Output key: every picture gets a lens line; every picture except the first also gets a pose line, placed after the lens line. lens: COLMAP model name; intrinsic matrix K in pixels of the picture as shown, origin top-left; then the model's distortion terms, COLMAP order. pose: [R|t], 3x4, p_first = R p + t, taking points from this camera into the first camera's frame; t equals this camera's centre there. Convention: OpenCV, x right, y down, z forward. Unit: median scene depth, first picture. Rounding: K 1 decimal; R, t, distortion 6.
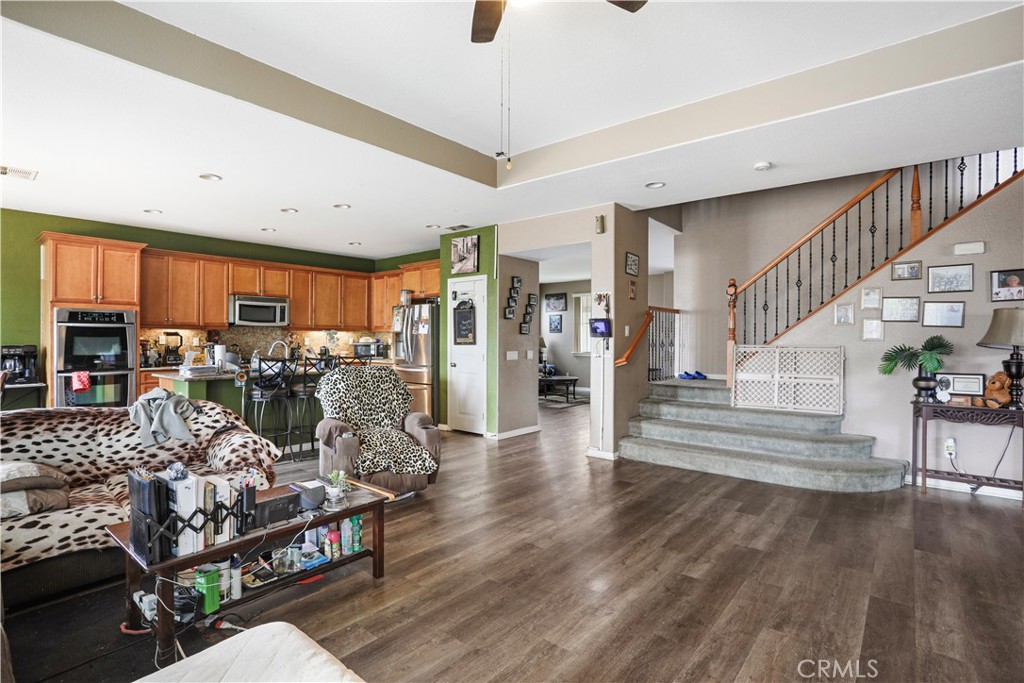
lens RADIAL K [[499.5, 0, 508.9], [0, 499.5, 341.3], [0, 0, 1]] dist [-0.050477, 0.016828]
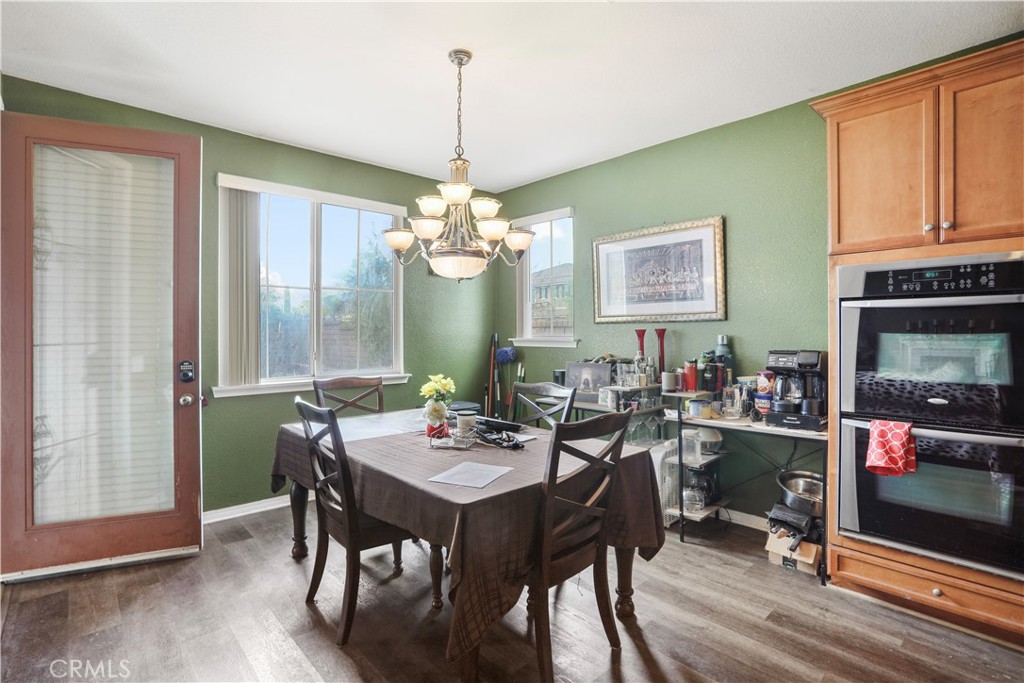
lens RADIAL K [[499.5, 0, 495.3], [0, 499.5, 329.1], [0, 0, 1]] dist [-0.050477, 0.016828]
pose [[-0.150580, -0.007463, -0.988570, -0.391765], [-0.002404, 0.999971, -0.007183, -0.008334], [0.988595, 0.001295, -0.150594, 0.655253]]
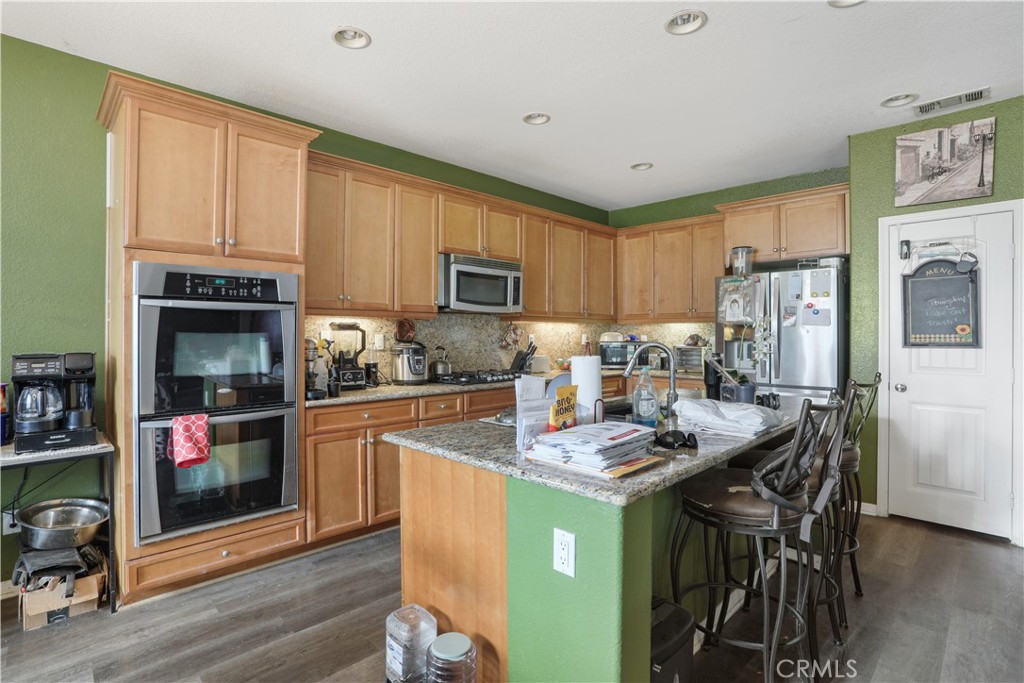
lens RADIAL K [[499.5, 0, 511.6], [0, 499.5, 334.0], [0, 0, 1]] dist [-0.050477, 0.016828]
pose [[0.996487, -0.000941, -0.083744, -0.504732], [0.000628, 0.999993, -0.003757, -0.005787], [0.083746, 0.003691, 0.996480, 0.530610]]
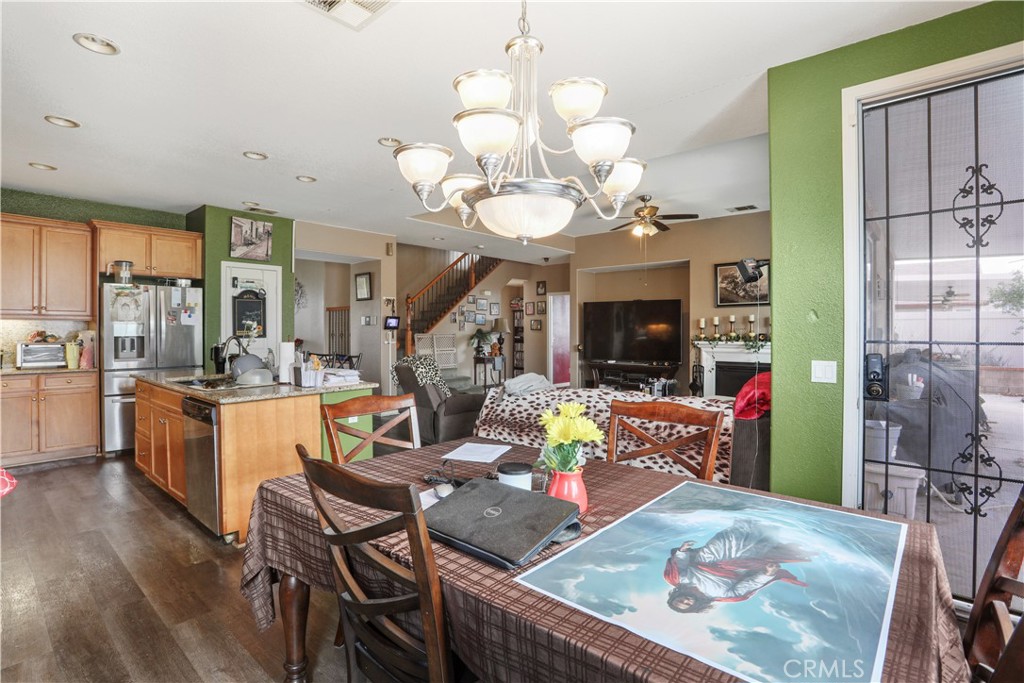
lens RADIAL K [[499.5, 0, 507.8], [0, 499.5, 333.9], [0, 0, 1]] dist [-0.050477, 0.016828]
pose [[0.002540, -0.010775, 0.999939, -1.063672], [0.007832, 0.999911, 0.010755, -0.007024], [-0.999966, 0.007804, 0.002625, 0.571004]]
